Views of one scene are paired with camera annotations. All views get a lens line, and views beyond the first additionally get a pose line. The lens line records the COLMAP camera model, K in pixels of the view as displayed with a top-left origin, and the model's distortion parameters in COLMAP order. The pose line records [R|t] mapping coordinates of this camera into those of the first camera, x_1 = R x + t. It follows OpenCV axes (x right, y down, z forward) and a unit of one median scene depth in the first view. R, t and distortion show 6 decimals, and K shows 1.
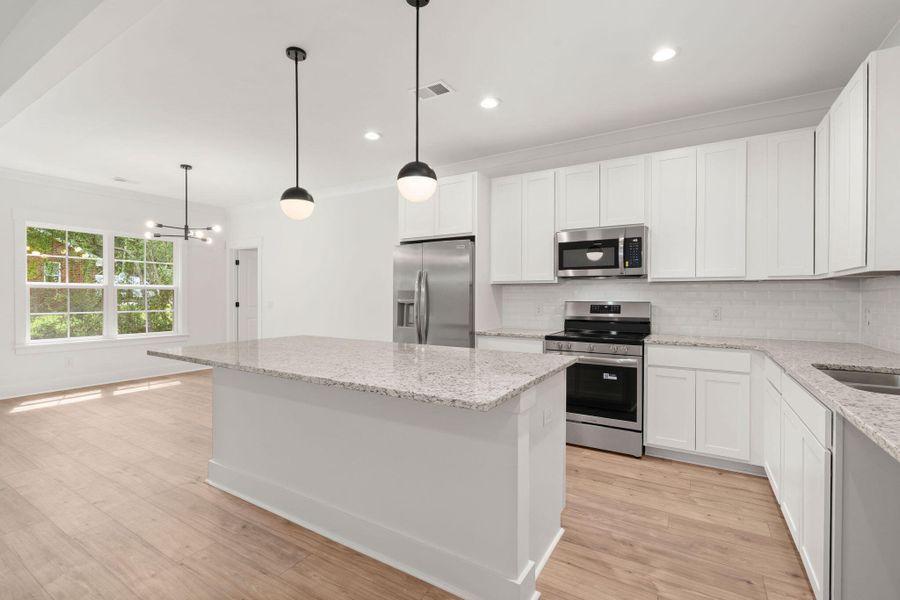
lens RADIAL K [[404.1, 0, 448.8], [0, 404.1, 296.7], [0, 0, 1]] dist [-0.022454, -0.000098]
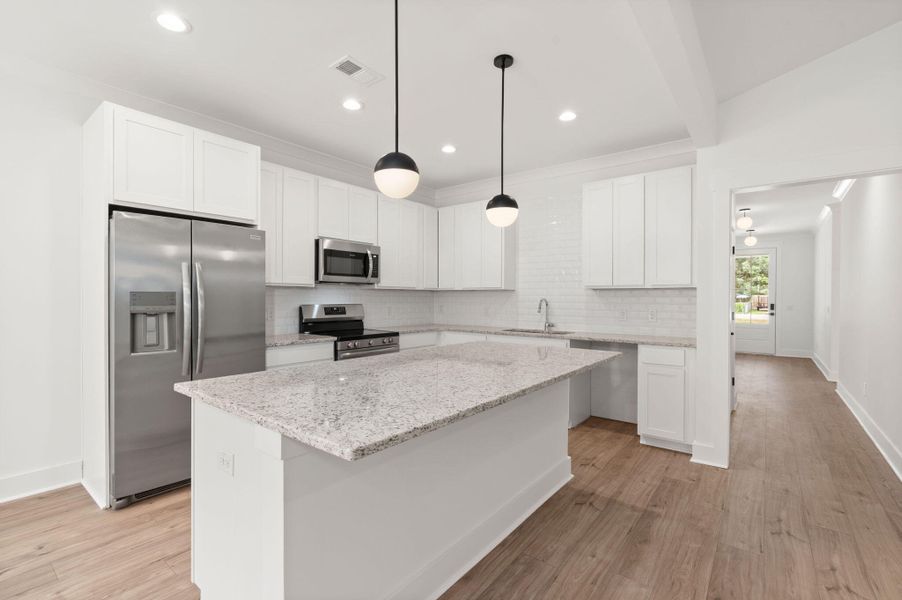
lens RADIAL K [[405.0, 0, 446.3], [0, 405.0, 300.8], [0, 0, 1]] dist [-0.022454, -0.000098]
pose [[0.125403, -0.012953, 0.992021, -0.747201], [-0.012445, 0.999816, 0.014628, -0.018741], [-0.992028, -0.014180, 0.125218, 0.569857]]
